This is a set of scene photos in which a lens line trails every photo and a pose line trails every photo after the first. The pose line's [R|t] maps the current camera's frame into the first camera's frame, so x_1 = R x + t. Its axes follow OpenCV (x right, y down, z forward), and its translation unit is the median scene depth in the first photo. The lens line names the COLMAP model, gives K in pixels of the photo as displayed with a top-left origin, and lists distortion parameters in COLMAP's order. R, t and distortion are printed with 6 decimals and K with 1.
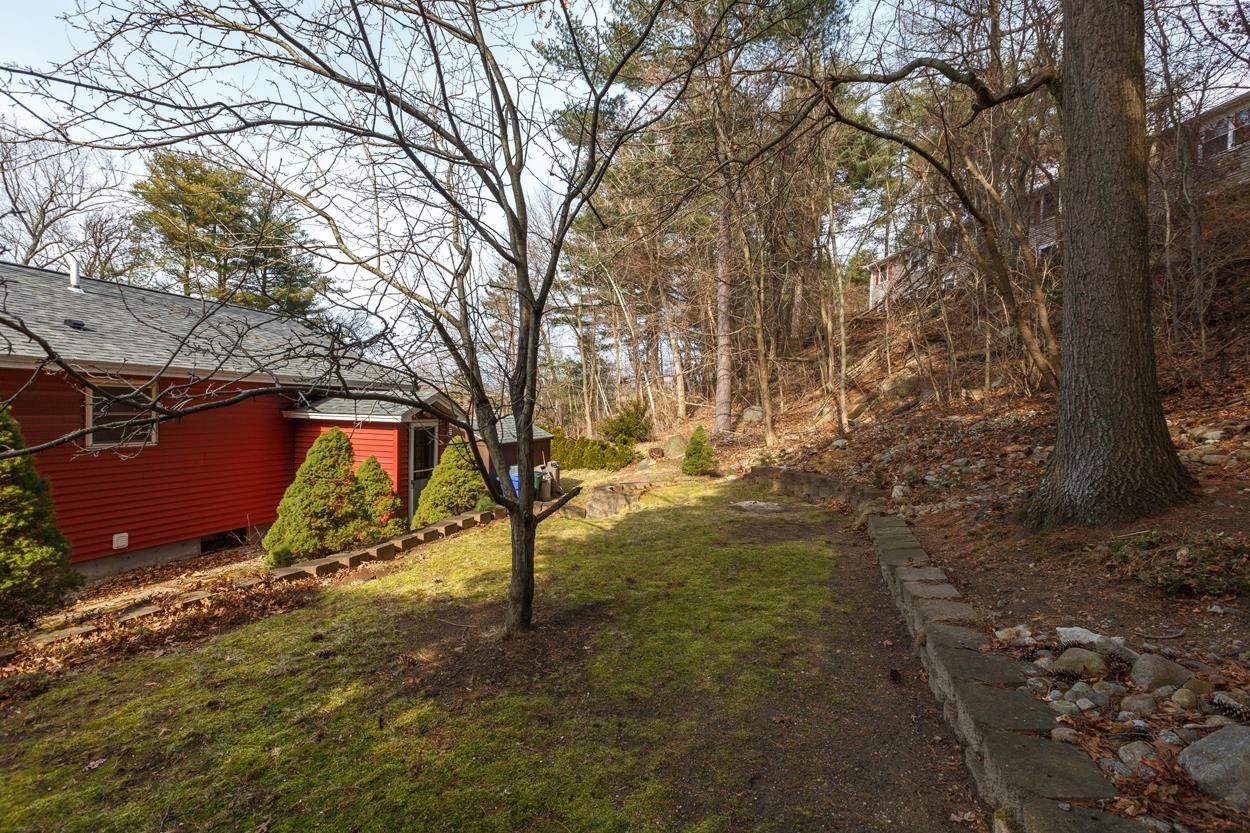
lens RADIAL K [[554.4, 0, 625.1], [0, 554.4, 415.7], [0, 0, 1]] dist [0.003239, 0.000302]
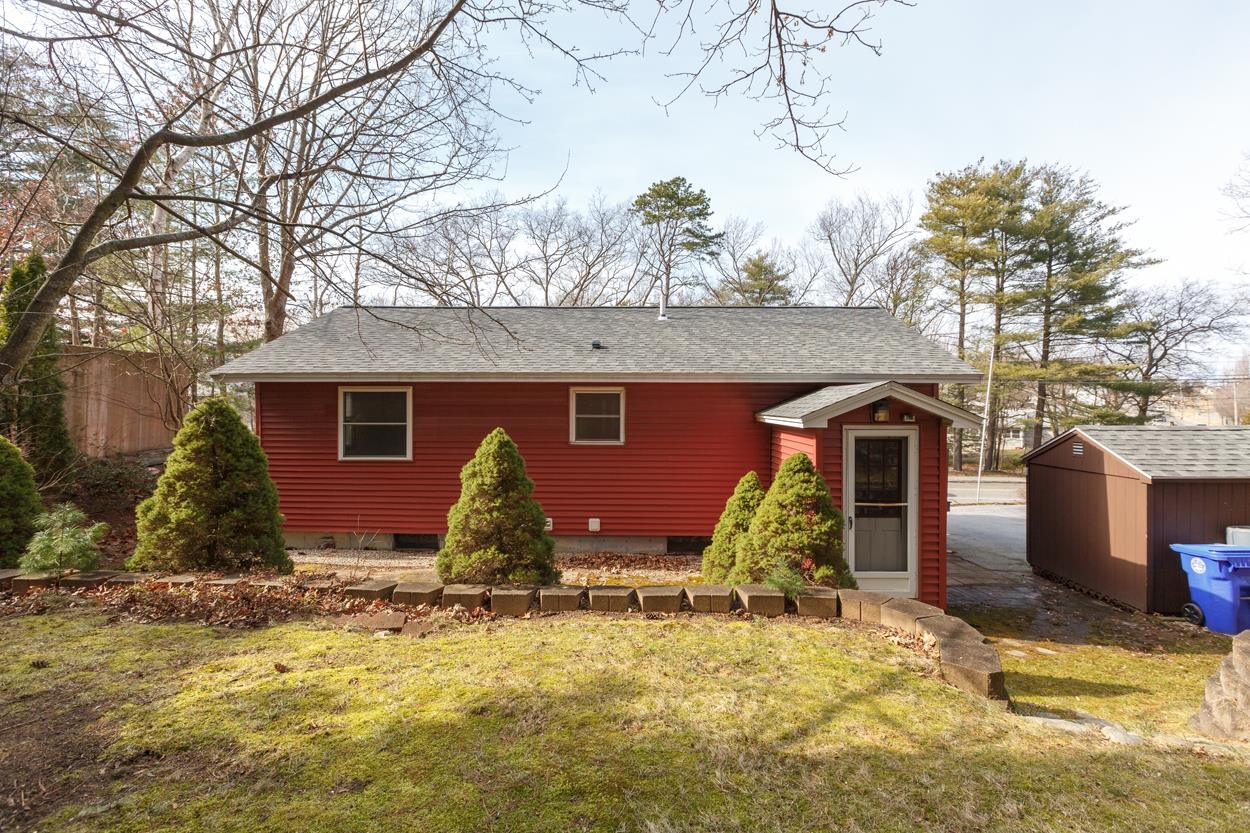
lens RADIAL K [[554.4, 0, 622.9], [0, 554.4, 415.5], [0, 0, 1]] dist [0.003239, 0.000302]
pose [[0.260704, -0.010792, -0.965358, 0.040655], [-0.006410, 0.999896, -0.012909, 0.001796], [0.965397, 0.009554, 0.260608, 0.130348]]
